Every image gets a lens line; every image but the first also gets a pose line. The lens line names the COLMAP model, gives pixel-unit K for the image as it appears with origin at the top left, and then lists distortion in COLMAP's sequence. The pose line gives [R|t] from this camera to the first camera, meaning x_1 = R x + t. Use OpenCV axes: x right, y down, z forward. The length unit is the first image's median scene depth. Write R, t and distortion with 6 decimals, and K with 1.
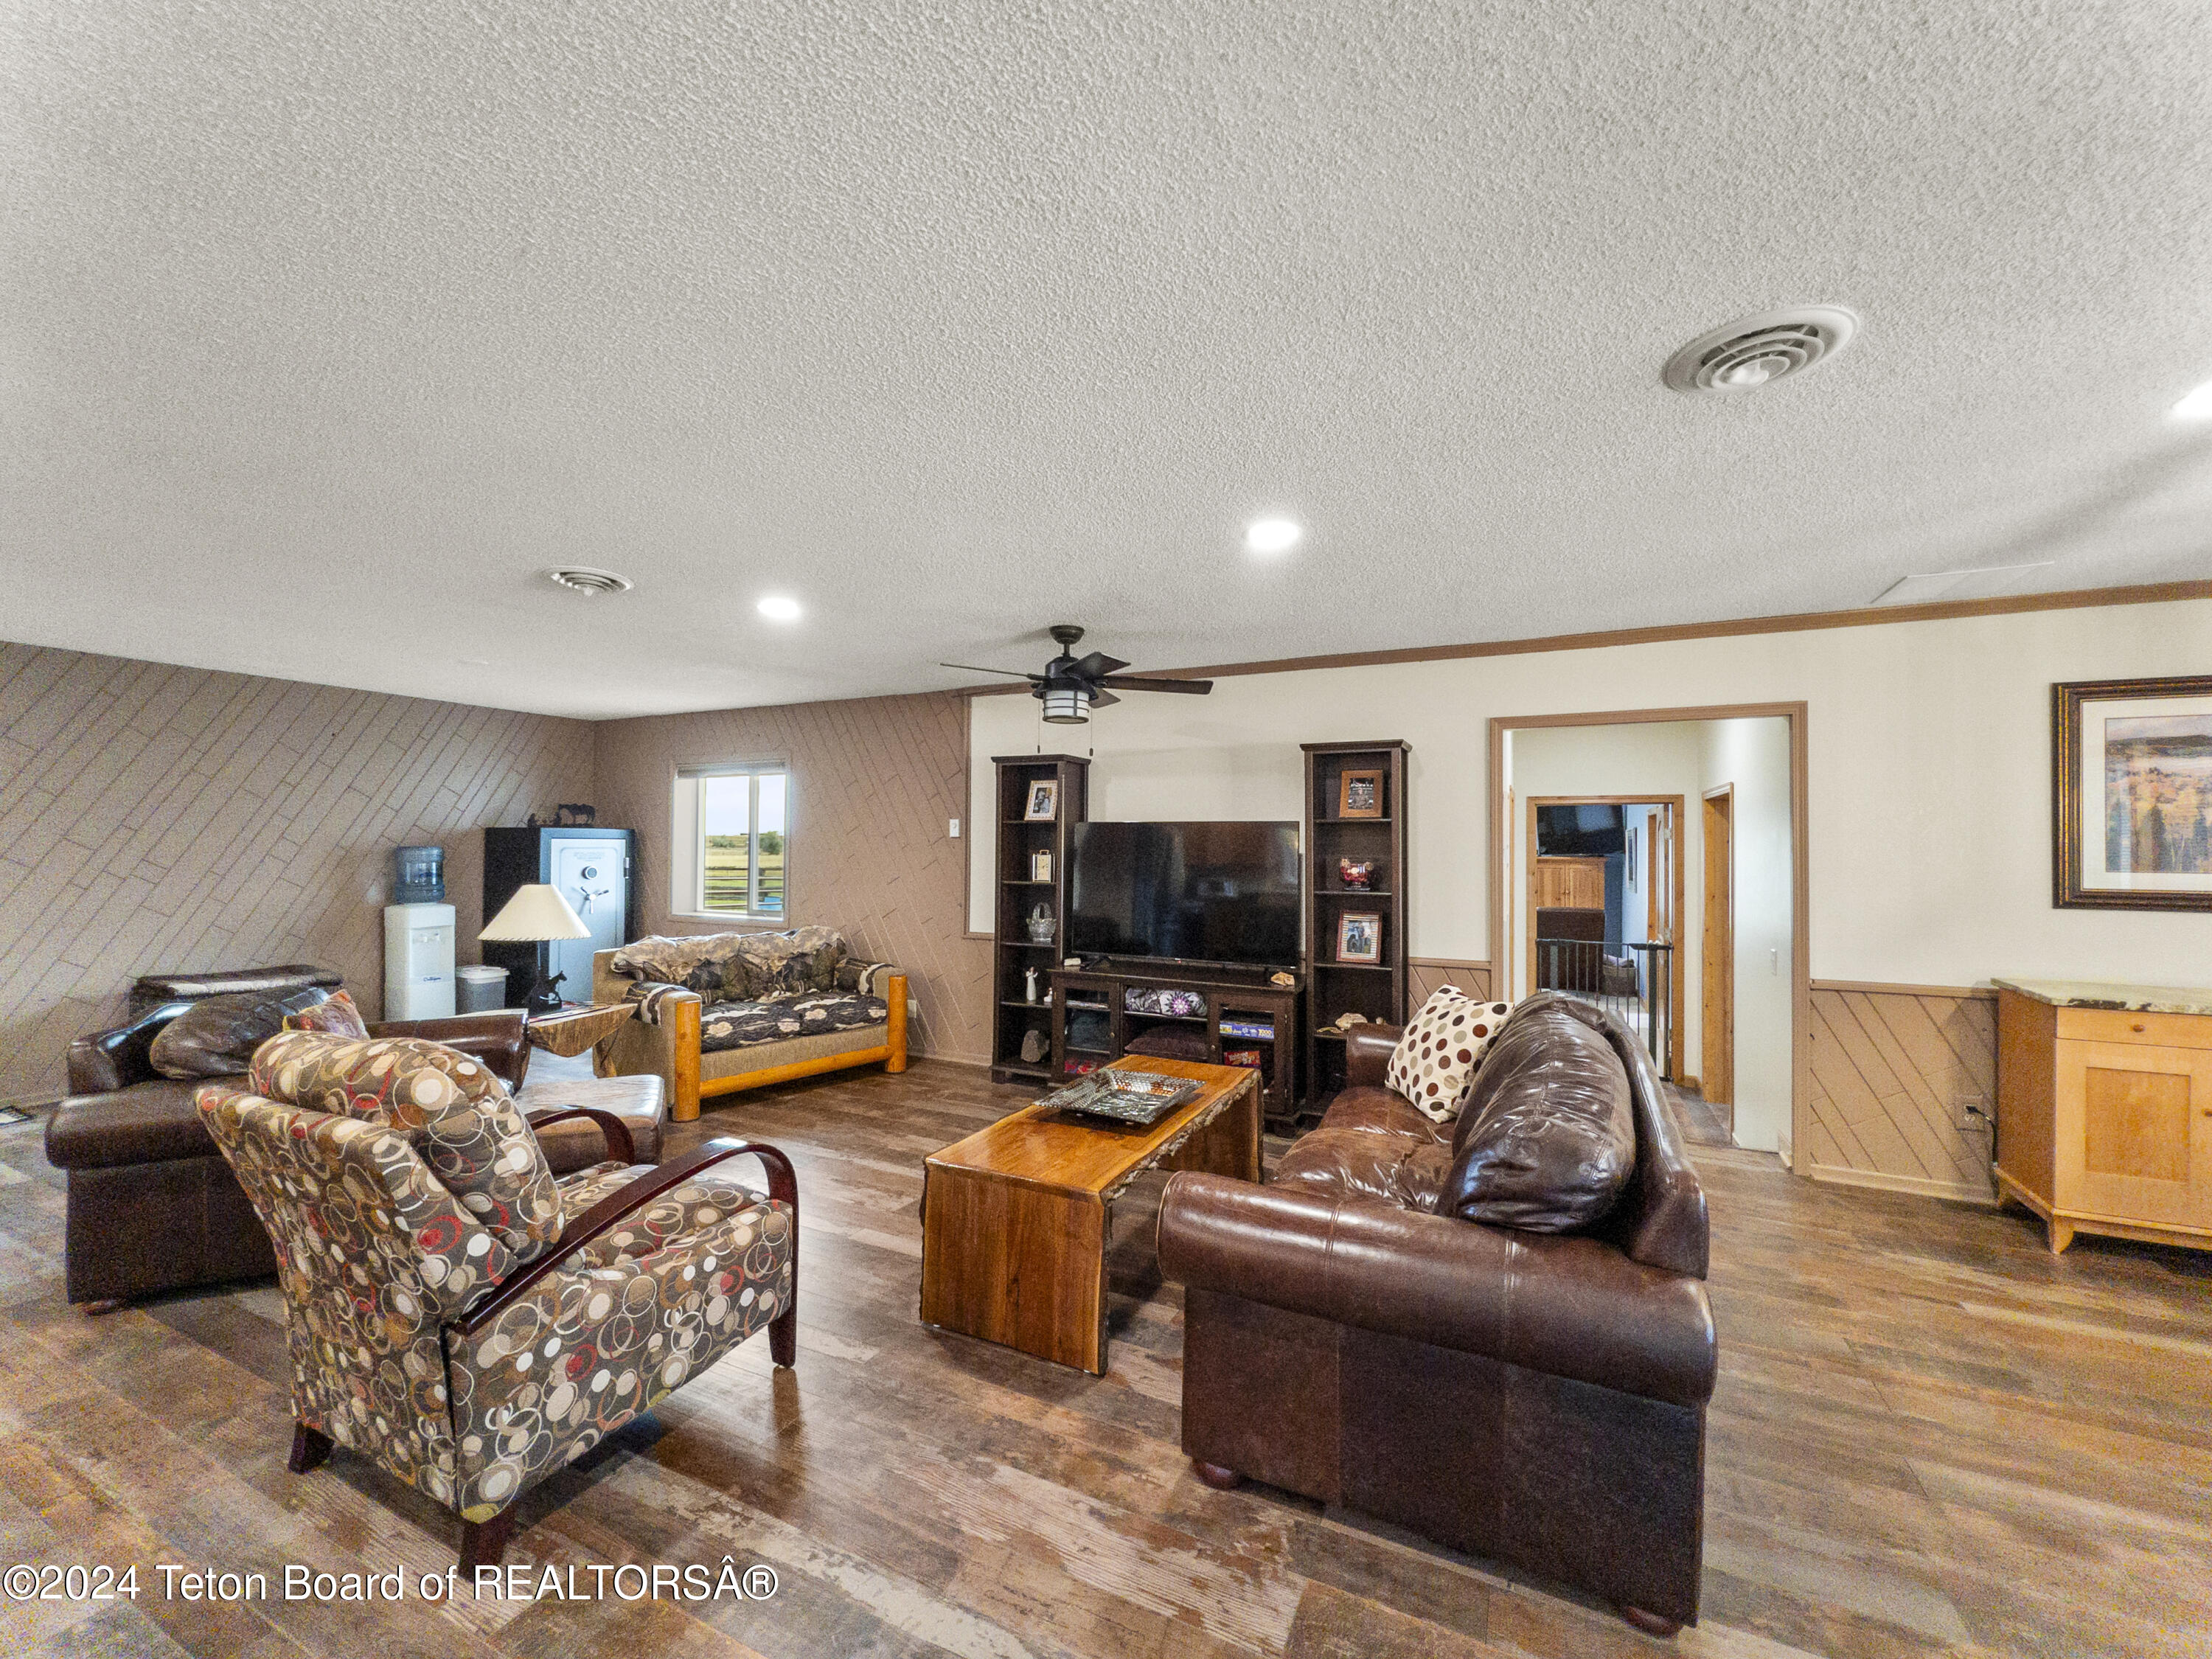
lens RADIAL K [[891.1, 0, 1109.5], [0, 891.1, 834.9], [0, 0, 1]] dist [-0.001853, 0.000491]
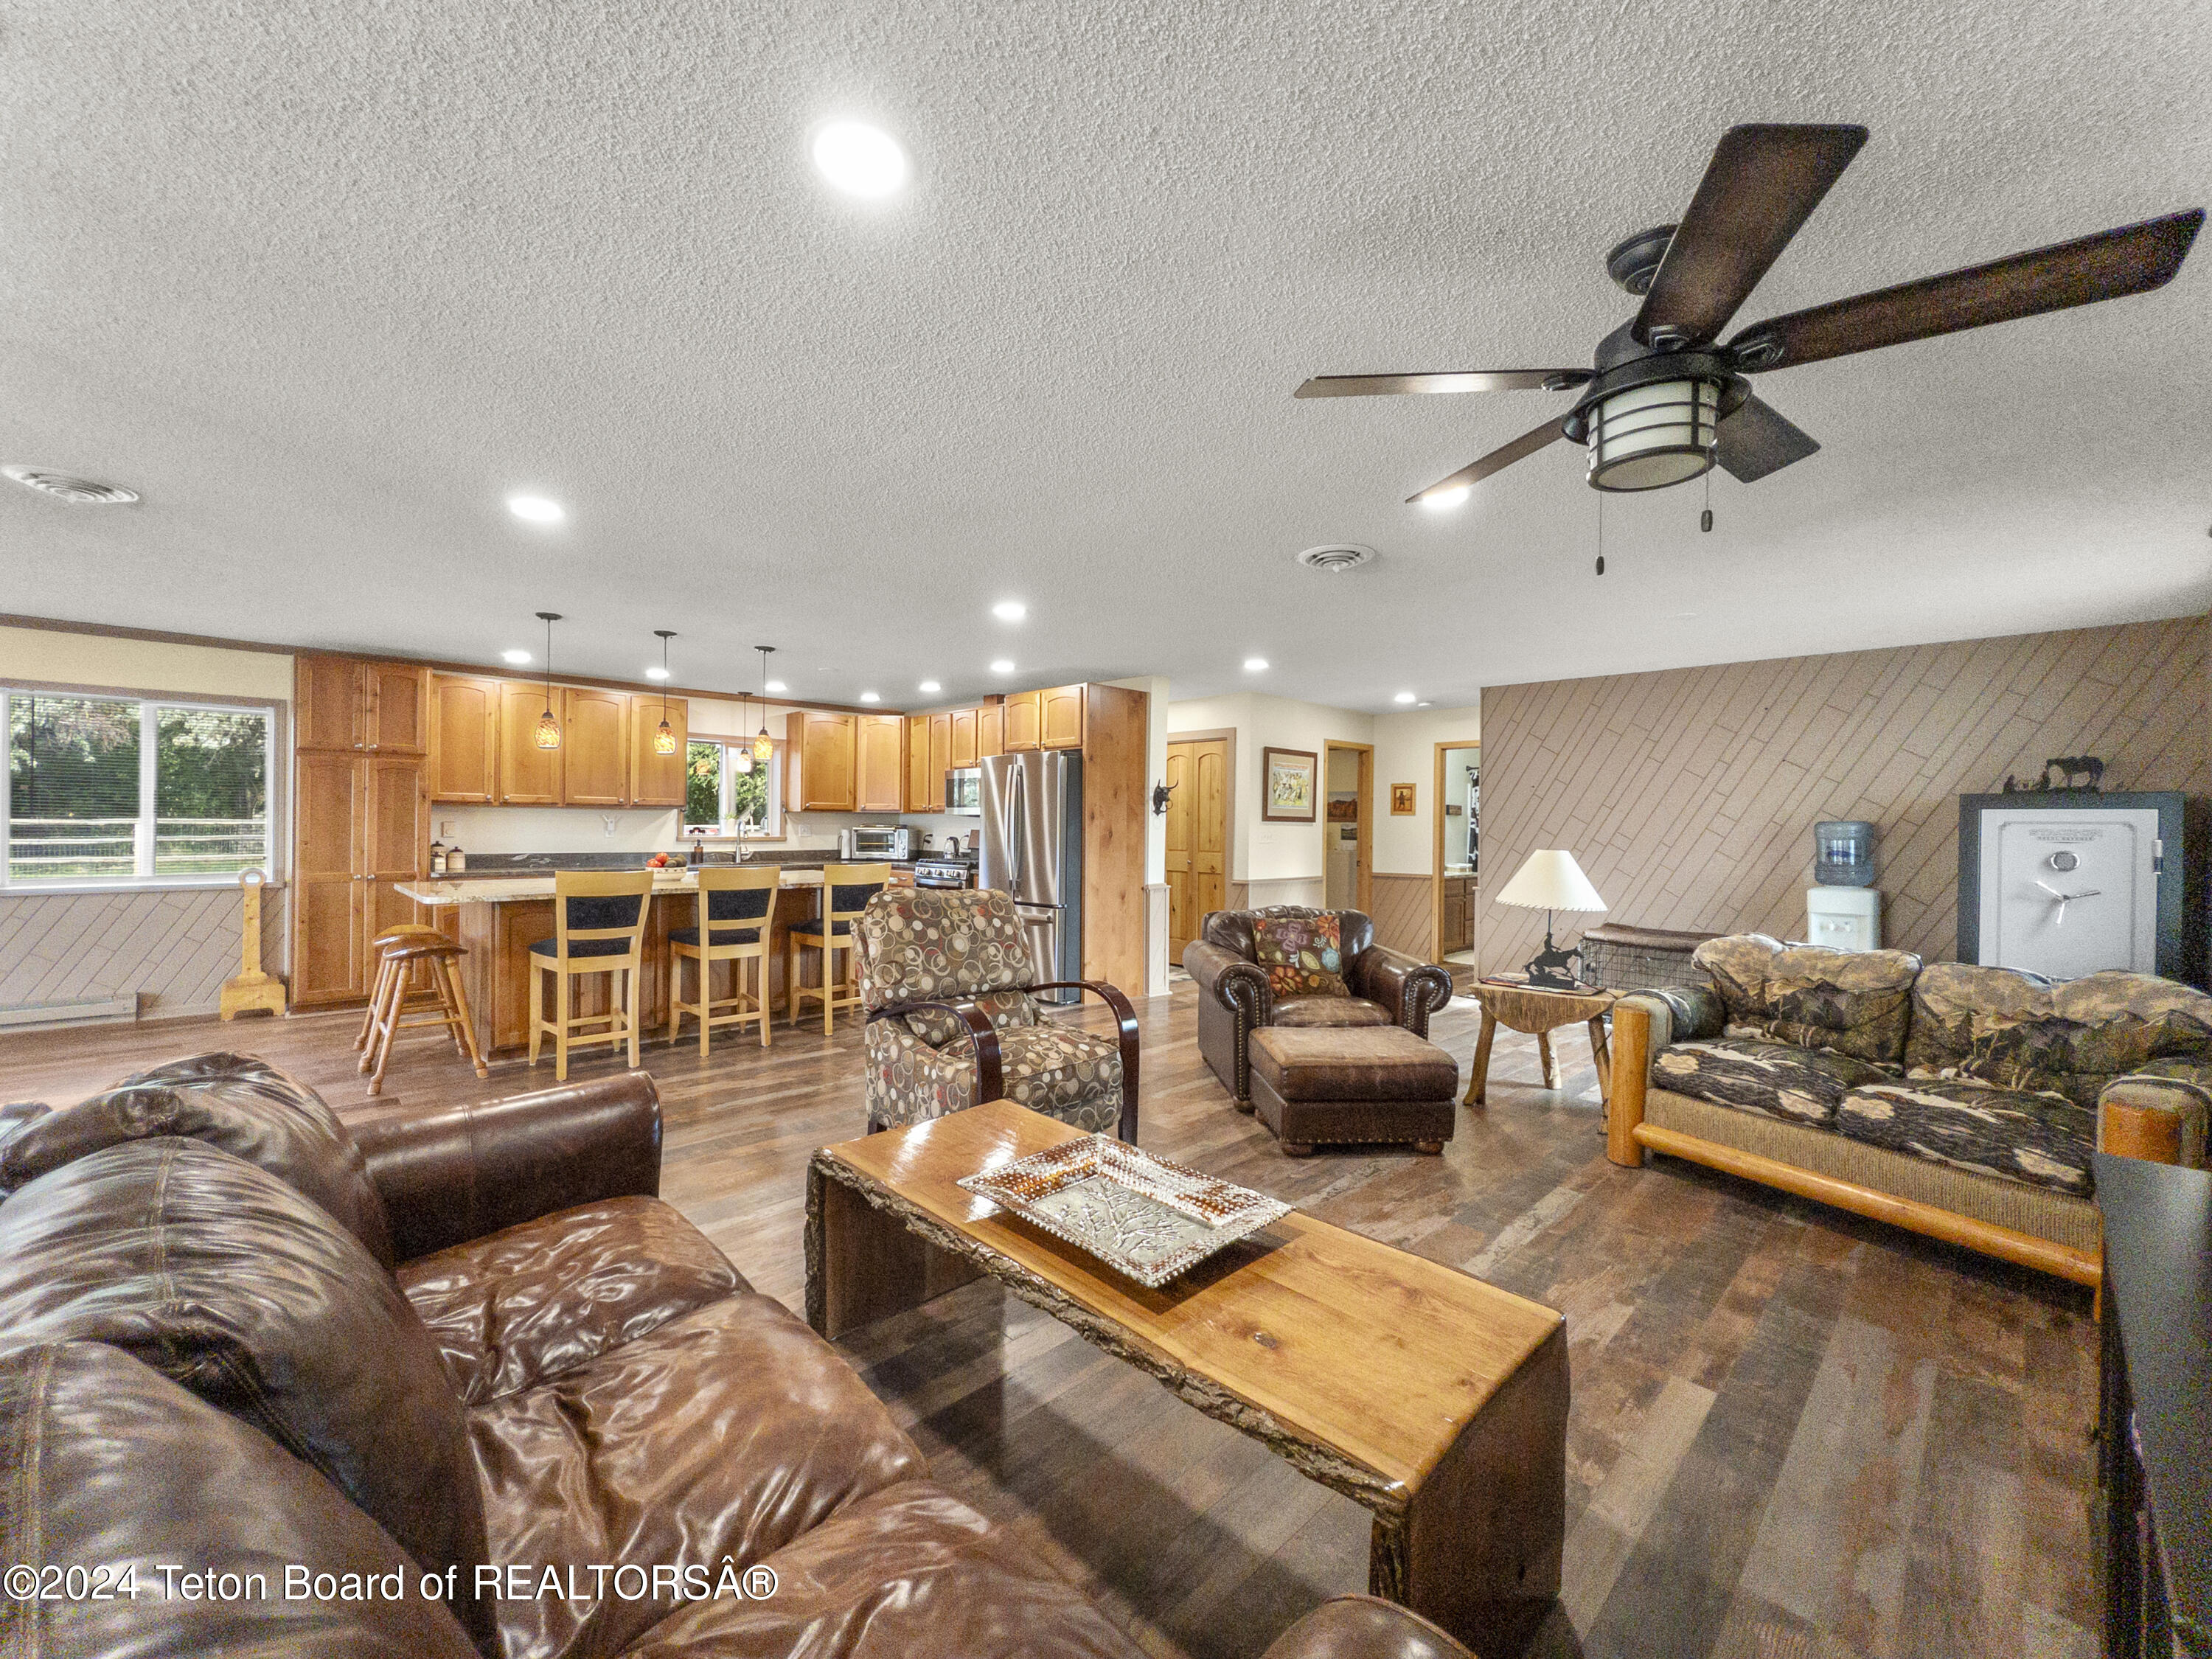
lens RADIAL K [[891.1, 0, 1092.3], [0, 891.1, 827.8], [0, 0, 1]] dist [-0.001853, 0.000491]
pose [[-0.351376, -0.009738, -0.936184, 0.323697], [-0.006671, 0.999947, -0.007898, 0.033666], [0.936211, 0.003471, -0.351422, 0.680271]]
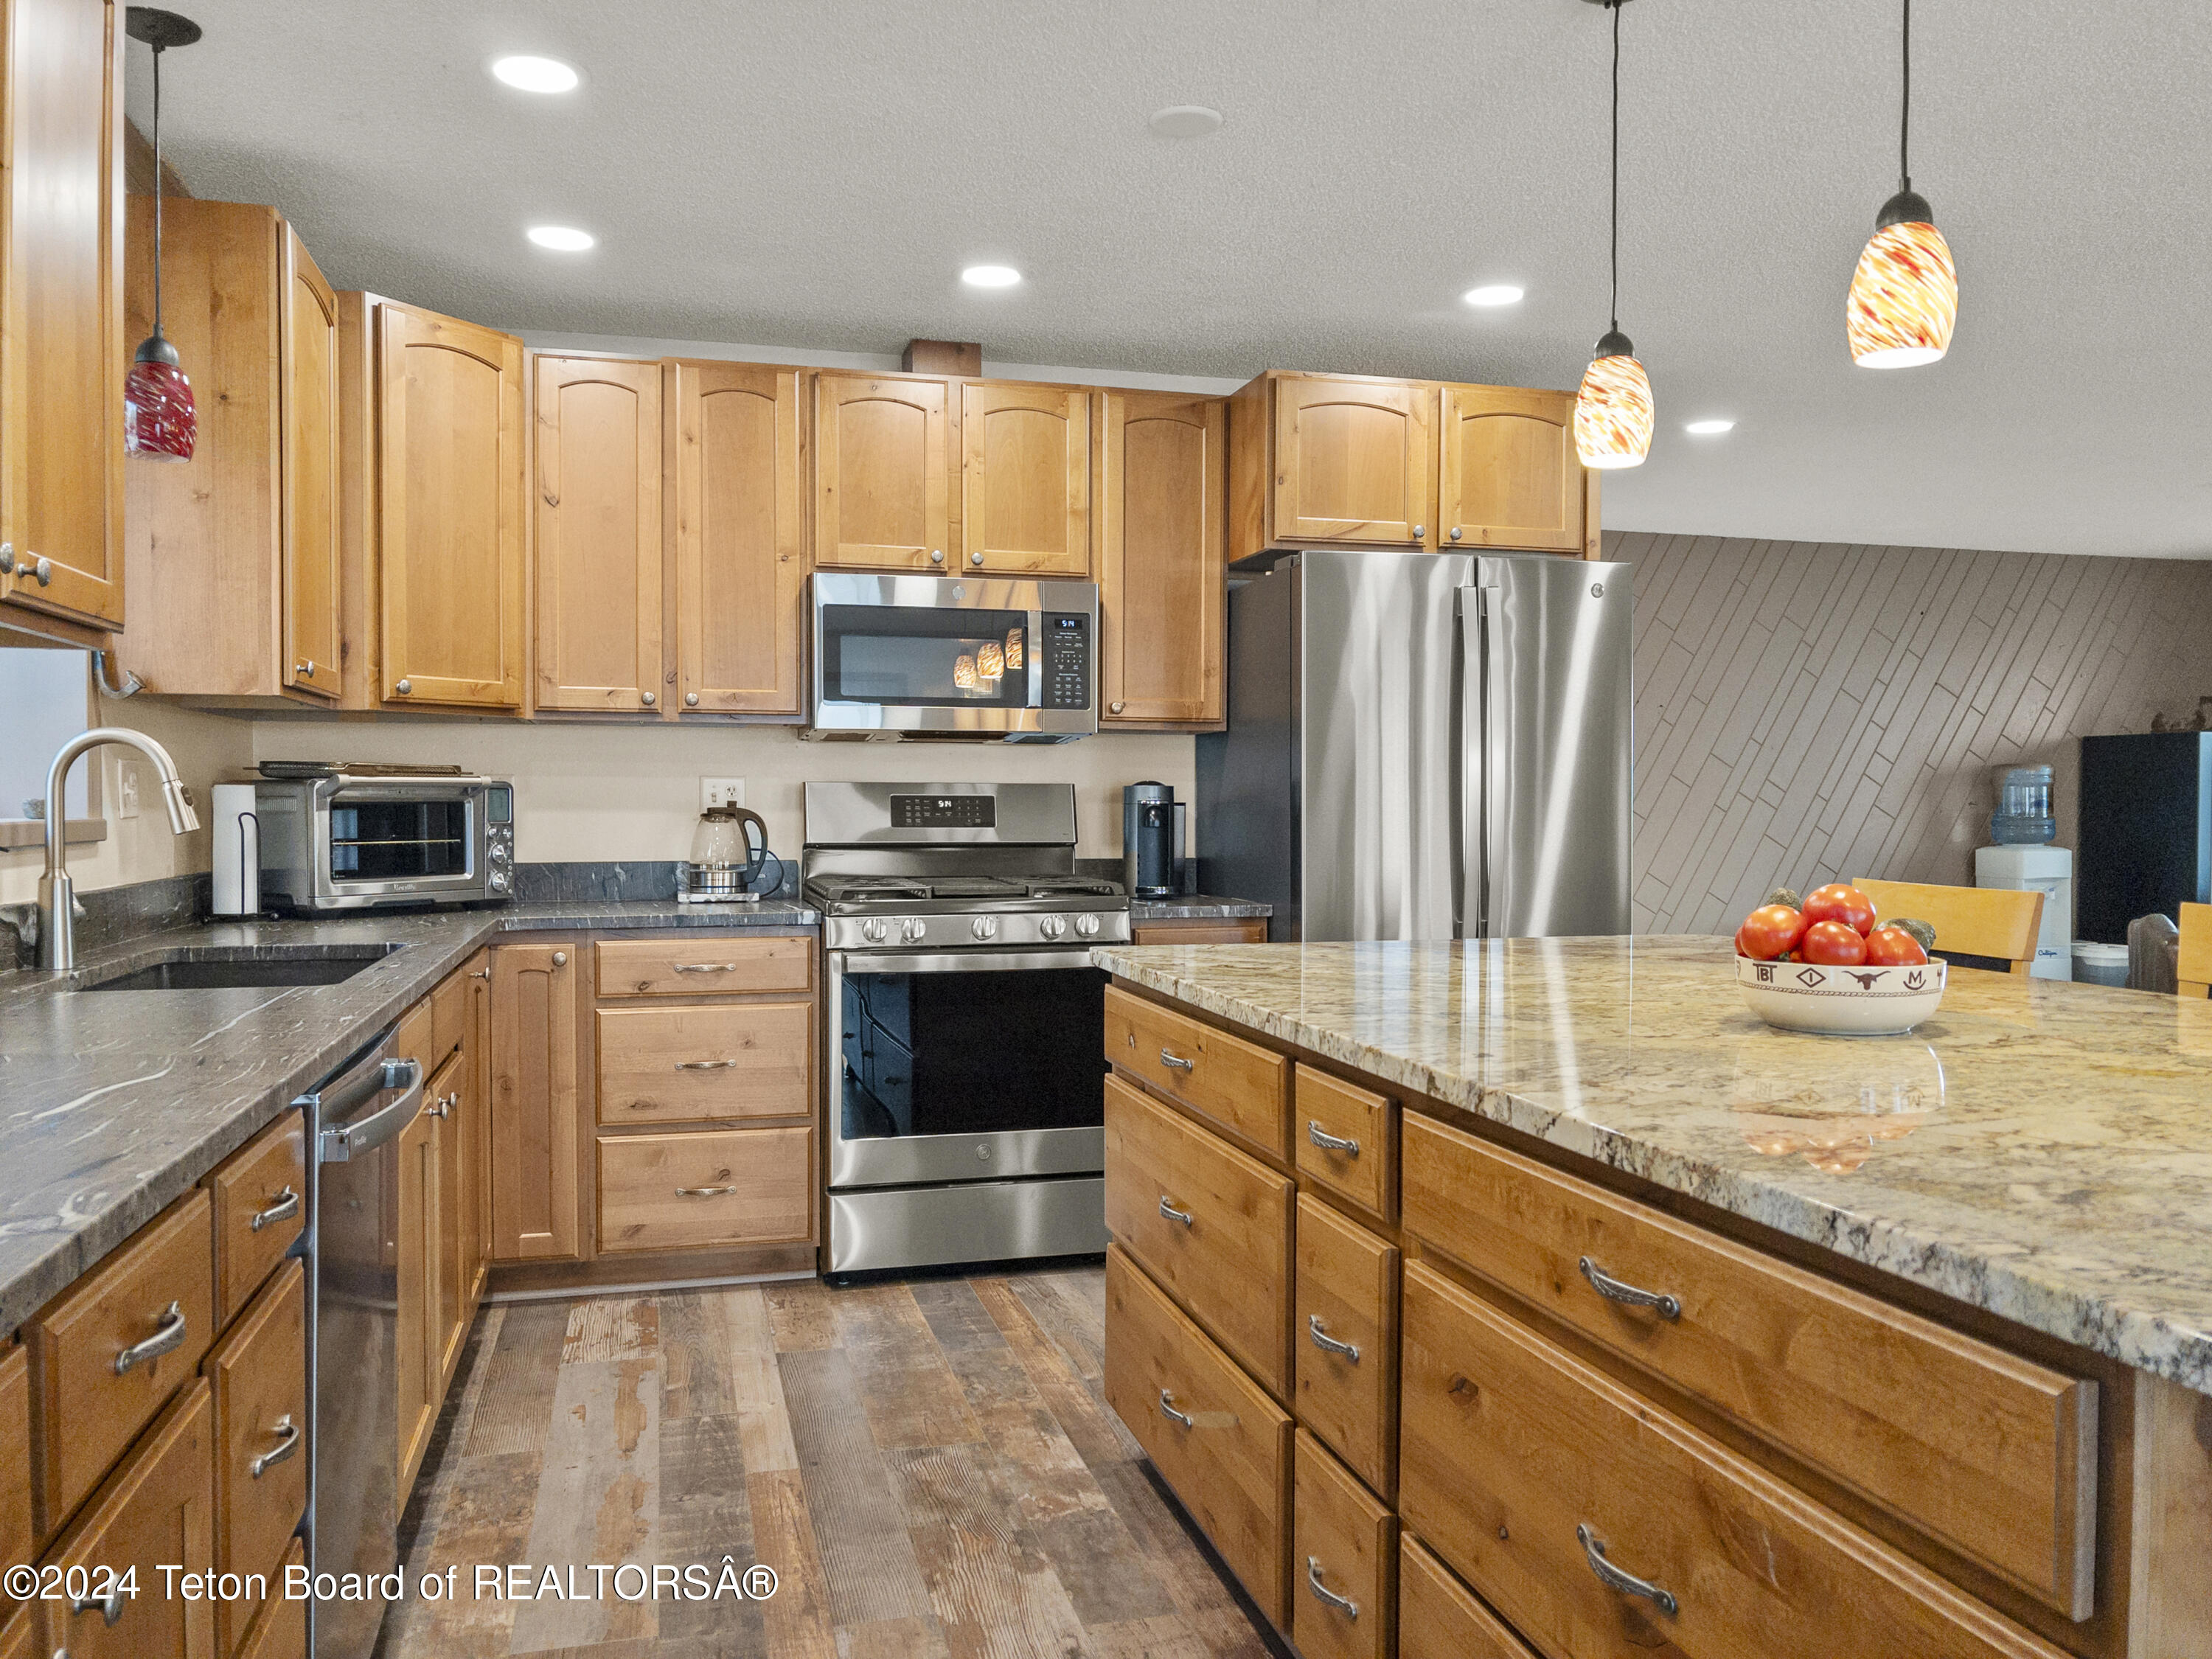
lens RADIAL K [[1681.9, 0, 1094.7], [0, 1681.9, 832.1], [0, 0, 1]] dist [0.010116, -0.019259]
pose [[0.651424, 0.004646, -0.758700, -0.271831], [0.011819, 0.999798, 0.016271, 0.039875], [0.758622, -0.019566, 0.651237, -0.454726]]
